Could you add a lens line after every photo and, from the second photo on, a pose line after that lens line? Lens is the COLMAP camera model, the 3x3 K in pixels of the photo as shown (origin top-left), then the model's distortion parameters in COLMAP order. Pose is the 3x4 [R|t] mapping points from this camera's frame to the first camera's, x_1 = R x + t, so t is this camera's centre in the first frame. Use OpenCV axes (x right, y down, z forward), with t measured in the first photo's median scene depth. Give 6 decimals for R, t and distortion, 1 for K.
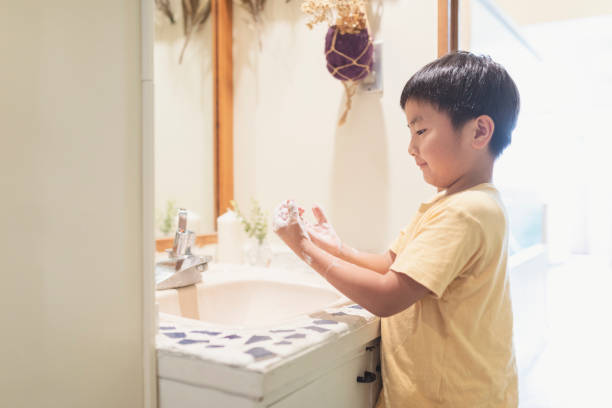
lens RADIAL K [[610.4, 0, 306.0], [0, 610.4, 204.0], [0, 0, 1]] dist [0.009040, -0.000574]
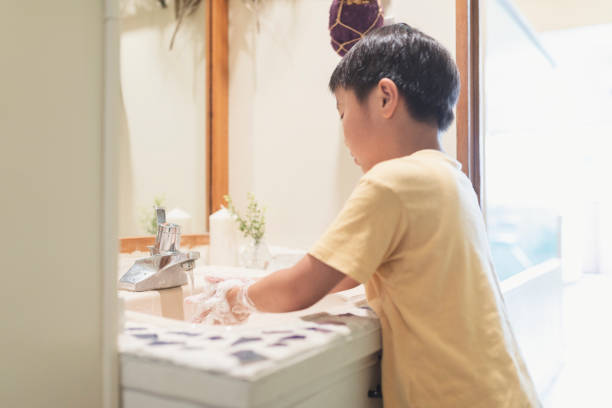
lens RADIAL K [[610.4, 0, 306.0], [0, 610.4, 204.0], [0, 0, 1]] dist [0.009040, -0.000574]
pose [[0.999979, 0.000738, -0.006425, 0.002844], [-0.000980, 0.999286, -0.037778, 0.044749], [0.006393, 0.037783, 0.999266, 0.118106]]
